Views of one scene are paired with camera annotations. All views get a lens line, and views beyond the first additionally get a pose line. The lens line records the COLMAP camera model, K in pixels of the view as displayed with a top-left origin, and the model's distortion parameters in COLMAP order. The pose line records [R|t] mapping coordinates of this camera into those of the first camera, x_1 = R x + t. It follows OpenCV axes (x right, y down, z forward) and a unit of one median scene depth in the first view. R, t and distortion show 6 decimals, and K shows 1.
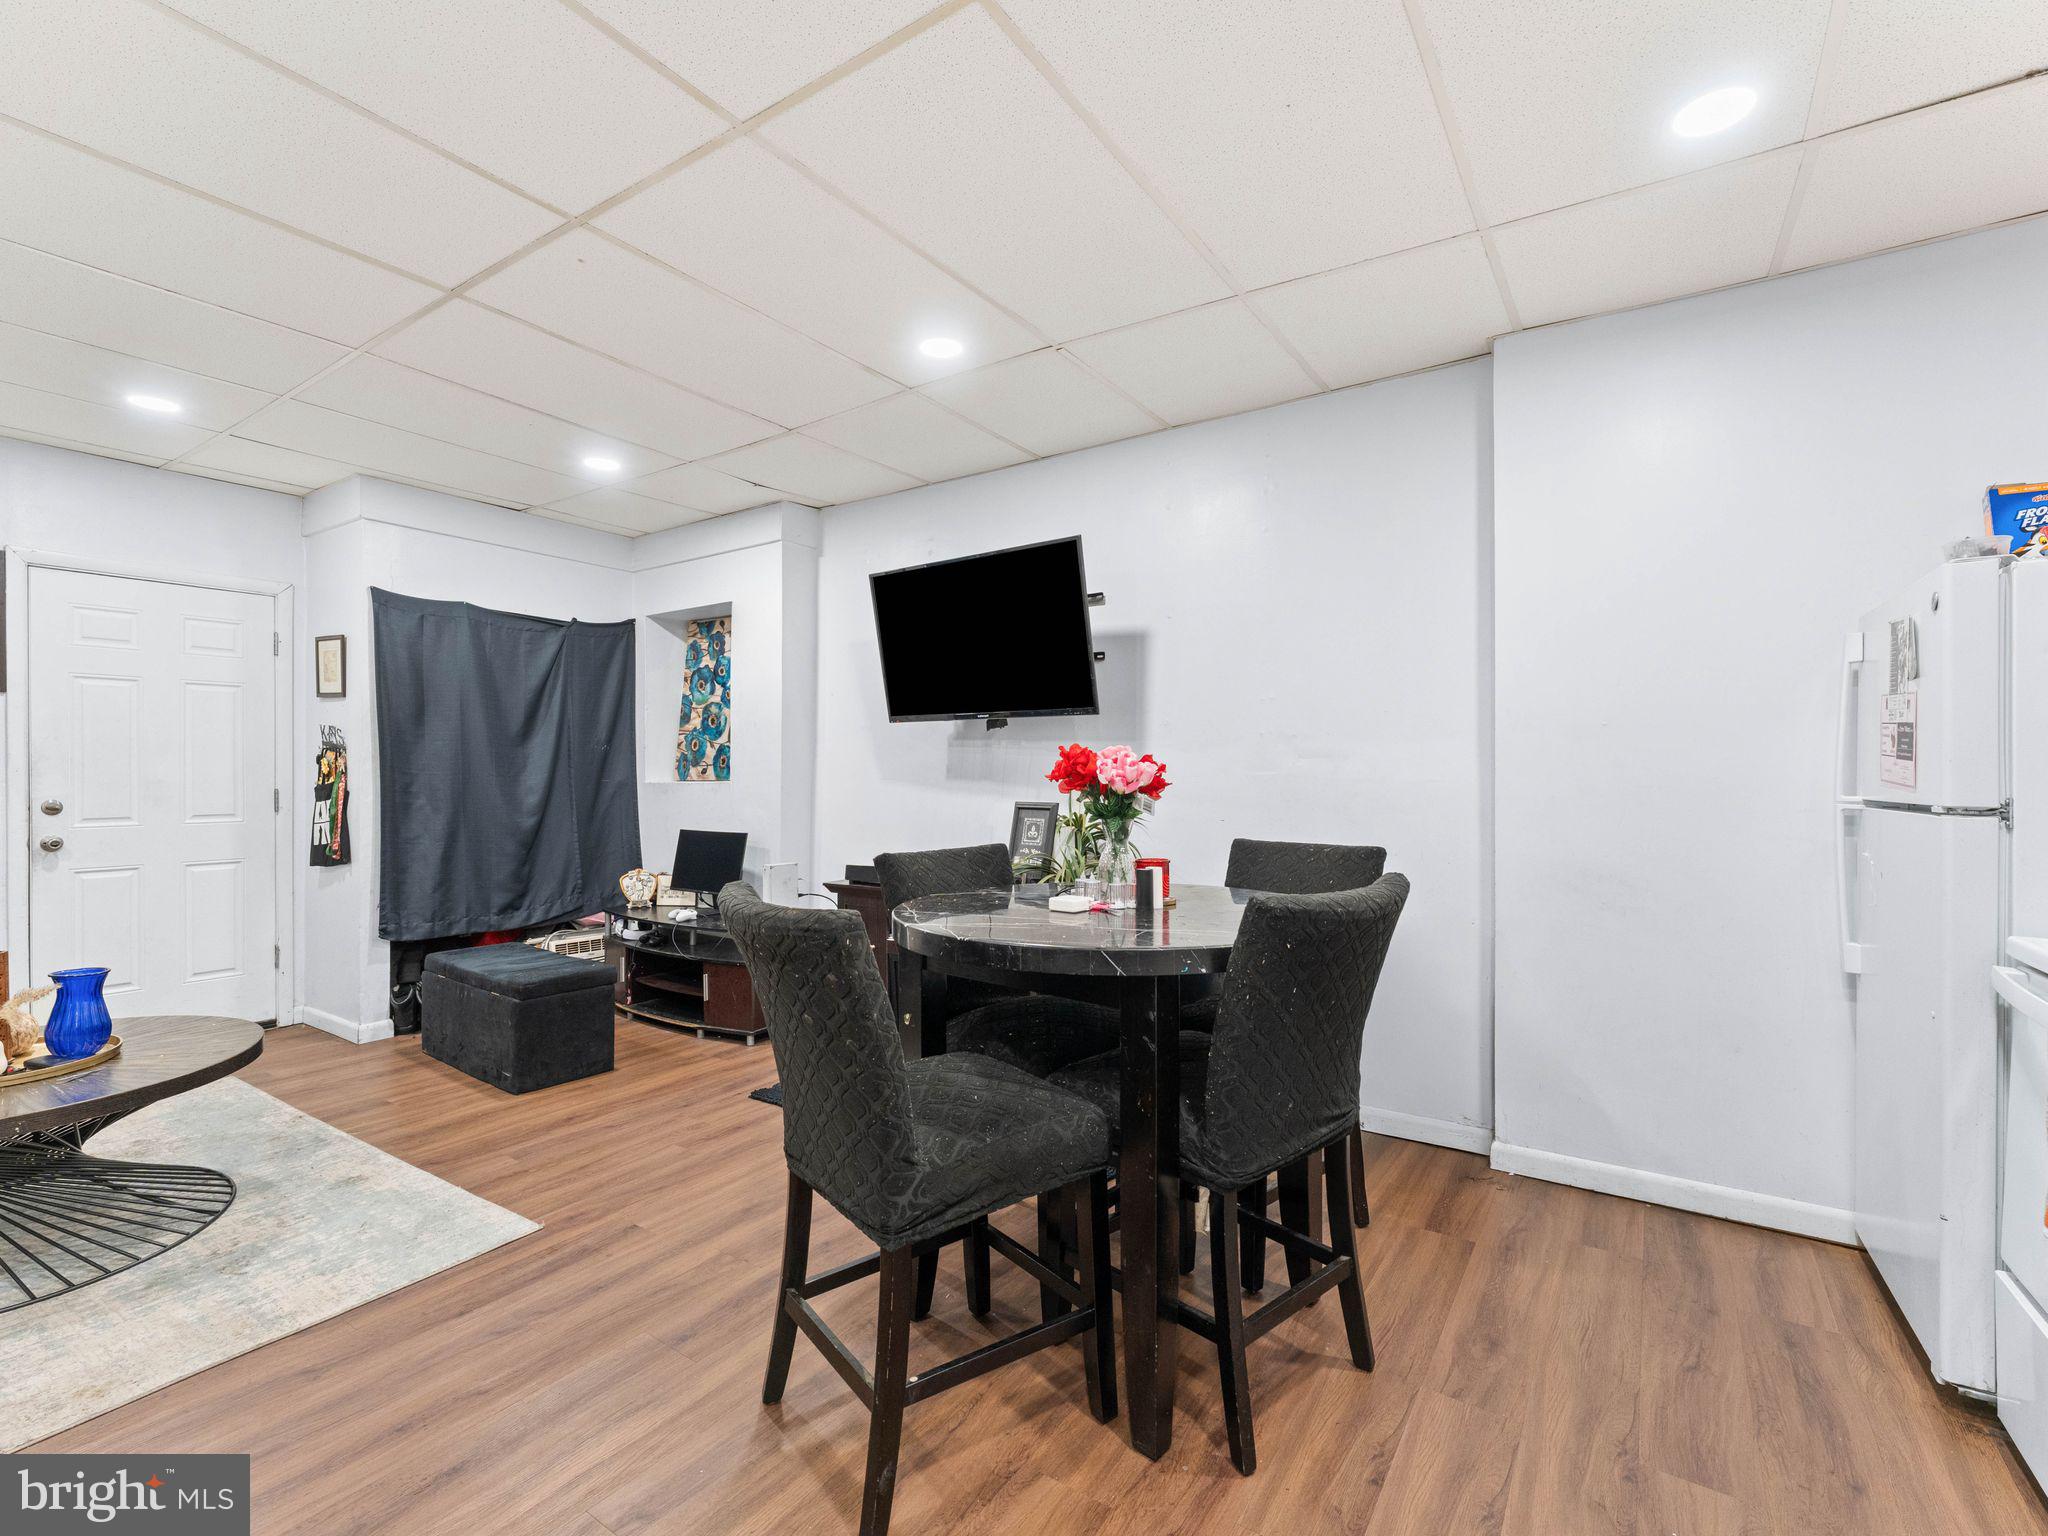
lens RADIAL K [[920.0, 0, 1019.6], [0, 920.0, 773.7], [0, 0, 1]] dist [-0.000622, -0.000892]
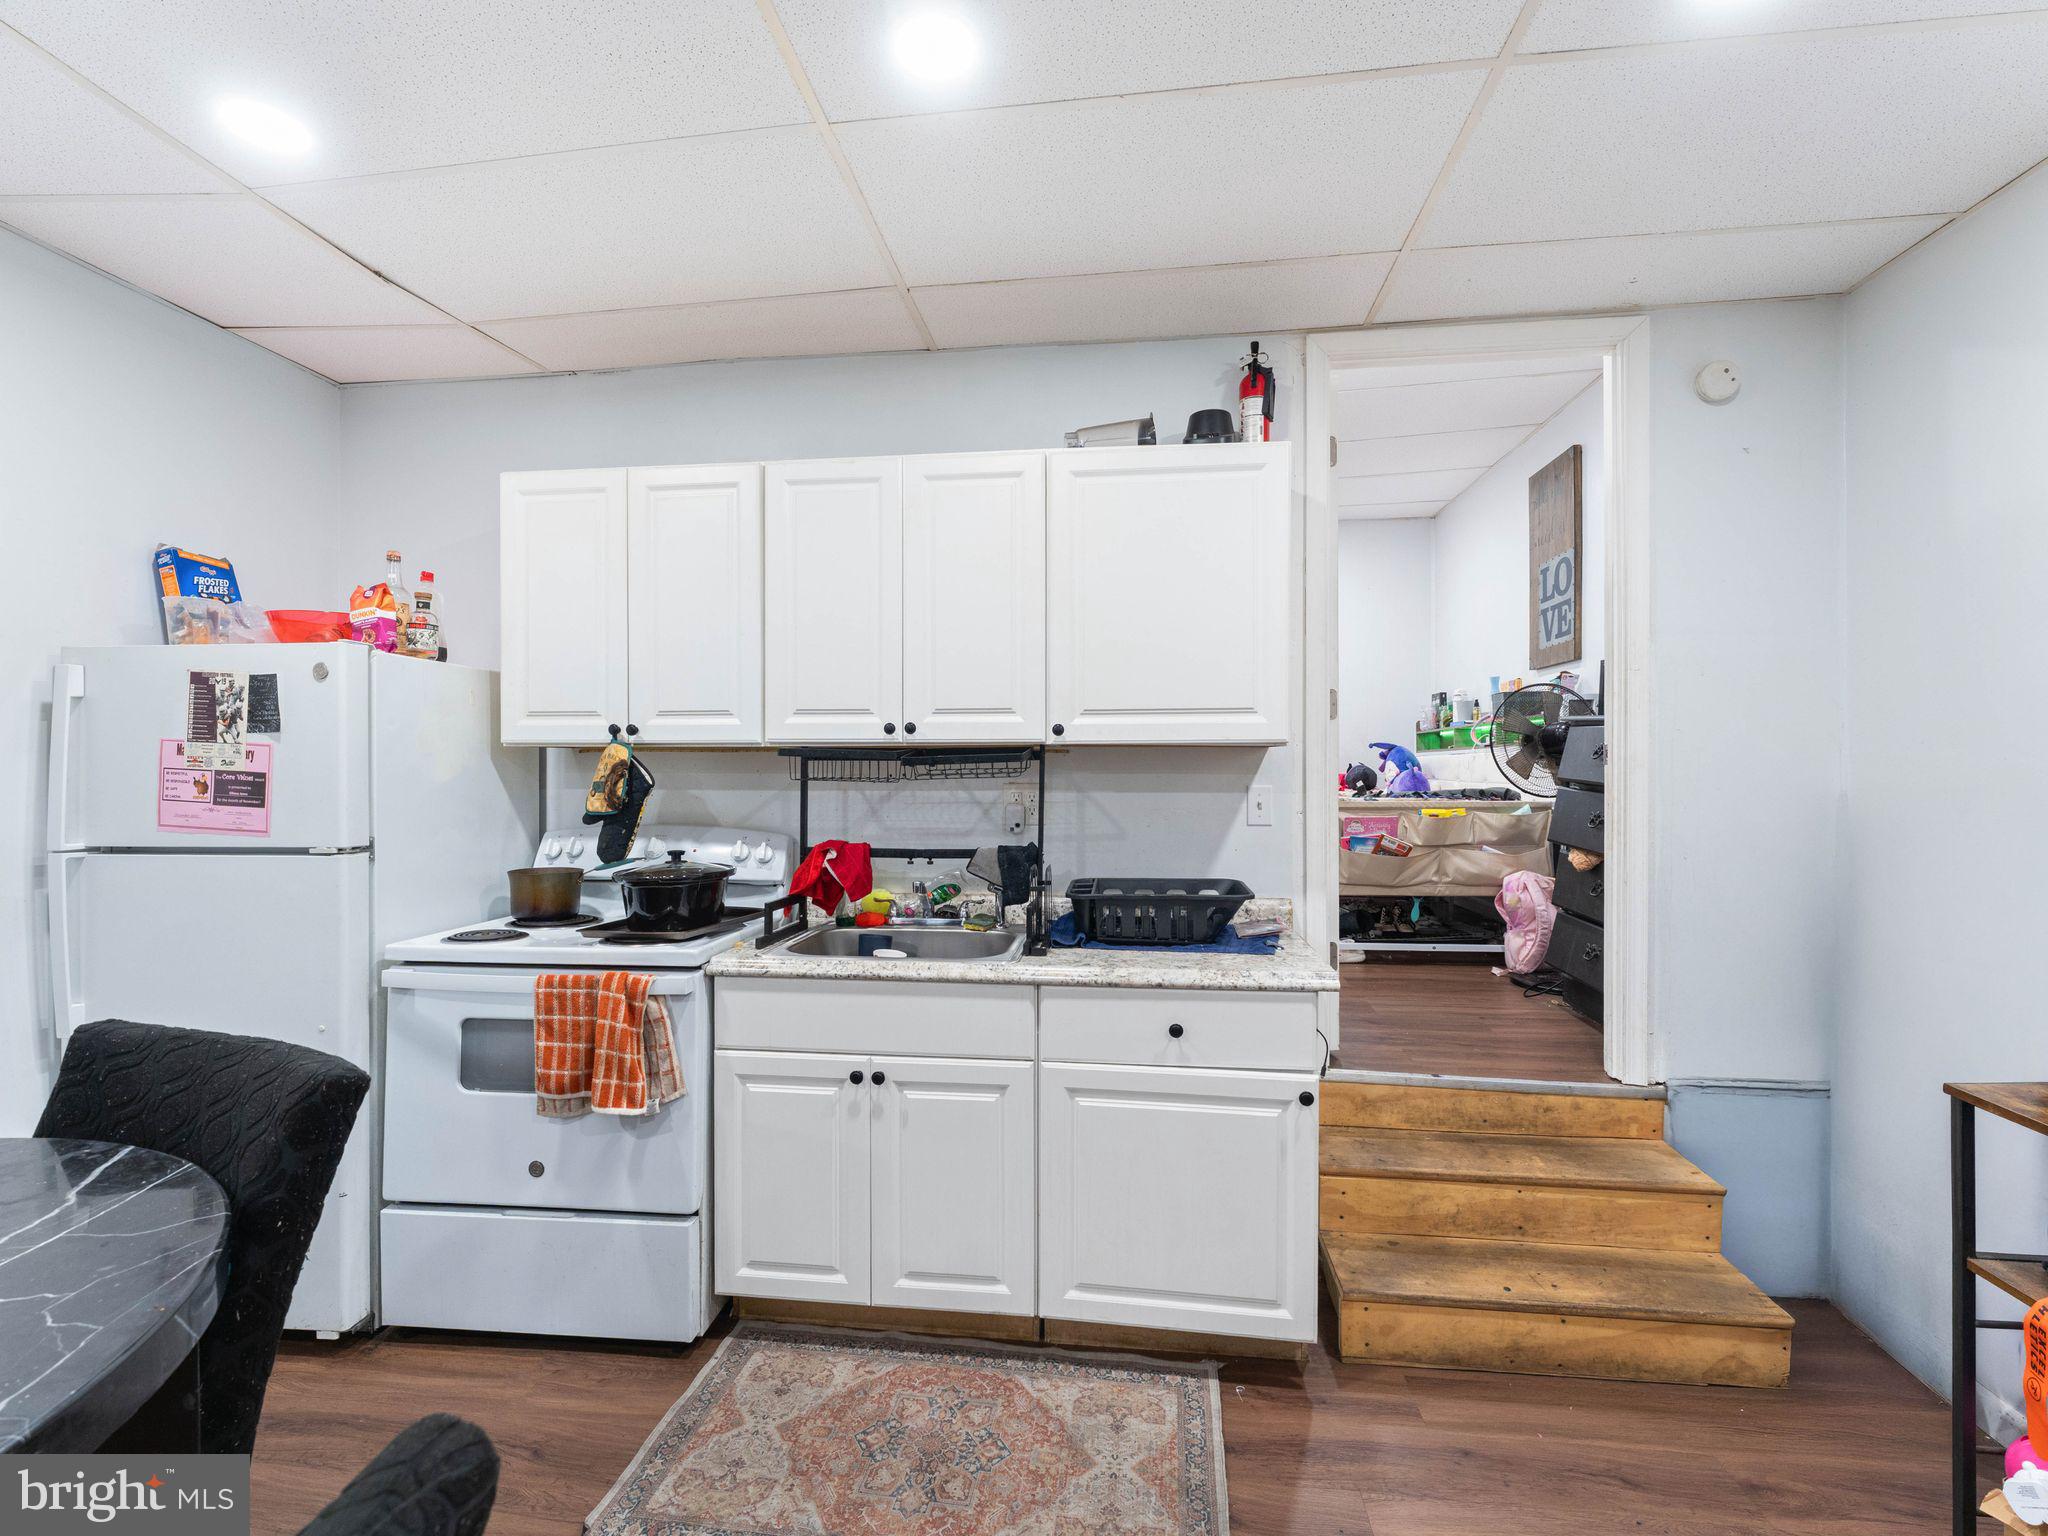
lens RADIAL K [[920.0, 0, 1020.7], [0, 920.0, 774.0], [0, 0, 1]] dist [-0.000622, -0.000892]
pose [[-0.455143, -0.005503, 0.890401, -0.203676], [0.000637, 0.999979, 0.006506, -0.030200], [-0.890418, 0.003528, -0.455130, 0.349019]]
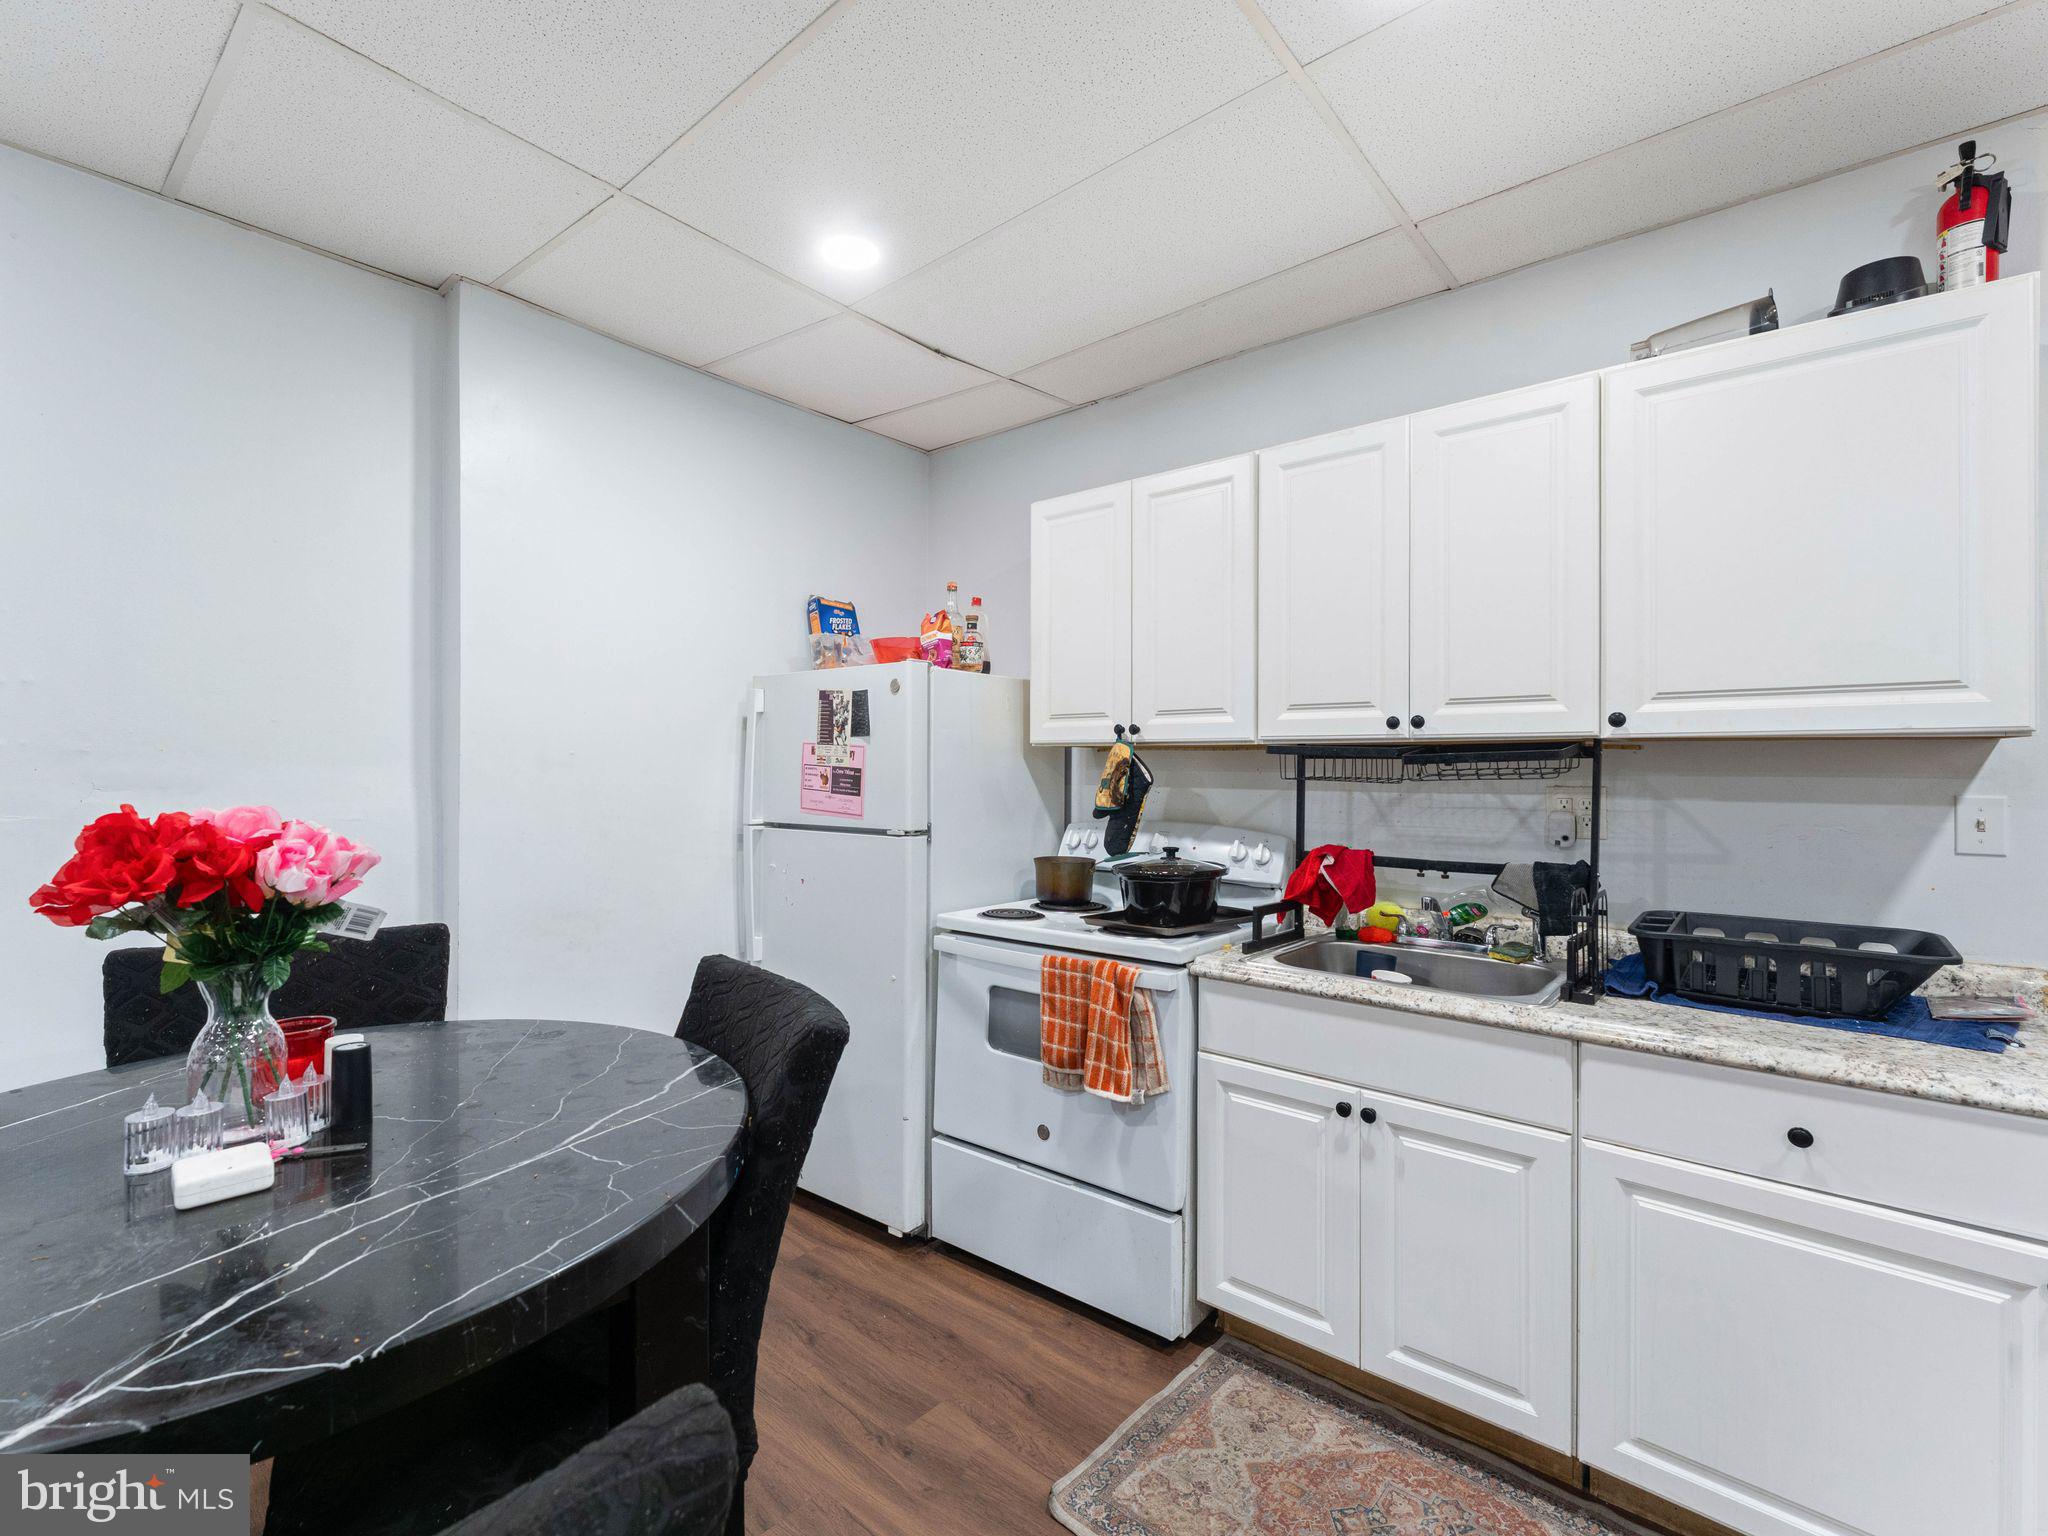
lens RADIAL K [[920.0, 0, 1022.3], [0, 920.0, 763.5], [0, 0, 1]] dist [-0.000622, -0.000892]
pose [[0.104827, 0.003071, 0.994486, -0.183125], [-0.004065, 0.999988, -0.002660, -0.030069], [-0.994482, -0.003764, 0.104839, 0.308492]]
